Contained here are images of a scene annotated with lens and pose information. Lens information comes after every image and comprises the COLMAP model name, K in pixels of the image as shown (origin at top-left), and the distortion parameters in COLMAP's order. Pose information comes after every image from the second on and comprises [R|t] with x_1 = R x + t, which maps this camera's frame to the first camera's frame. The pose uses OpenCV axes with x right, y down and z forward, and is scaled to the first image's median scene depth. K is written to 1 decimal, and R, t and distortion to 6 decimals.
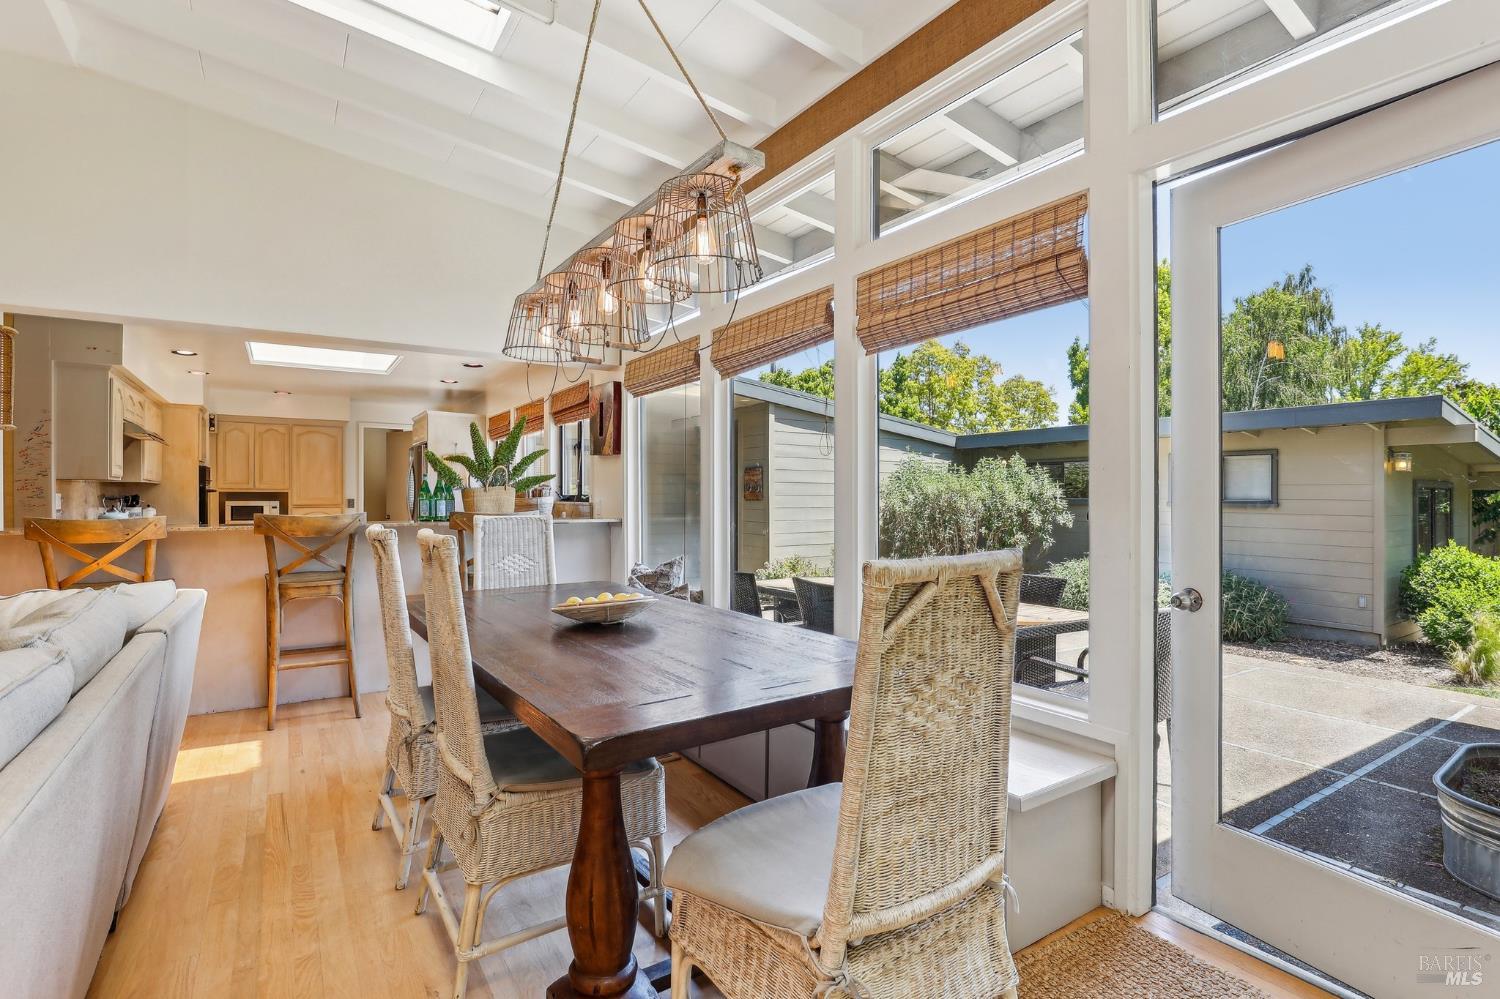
lens RADIAL K [[704.5, 0, 748.2], [0, 704.5, 504.3], [0, 0, 1]] dist [-0.036155, 0.004408]
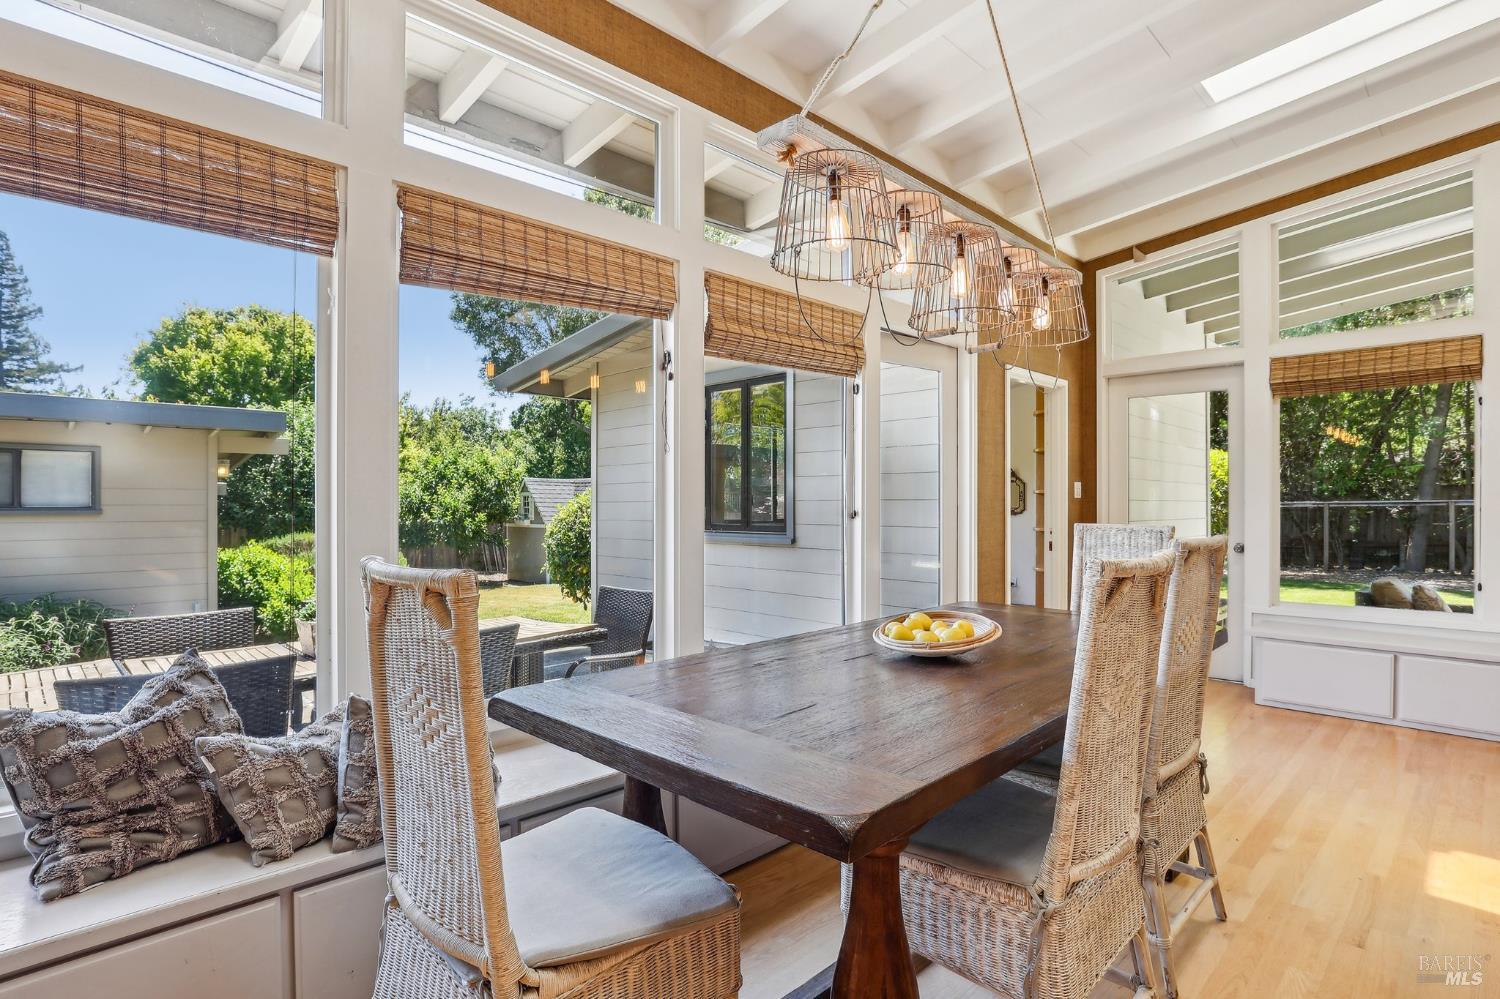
lens RADIAL K [[764.5, 0, 741.5], [0, 764.5, 504.0], [0, 0, 1]] dist [-0.020129, 0.002931]
pose [[-0.192333, -0.004133, 0.981321, -0.314737], [0.013664, 0.999883, 0.006889, -0.004200], [-0.981235, 0.014734, -0.192254, 0.398241]]
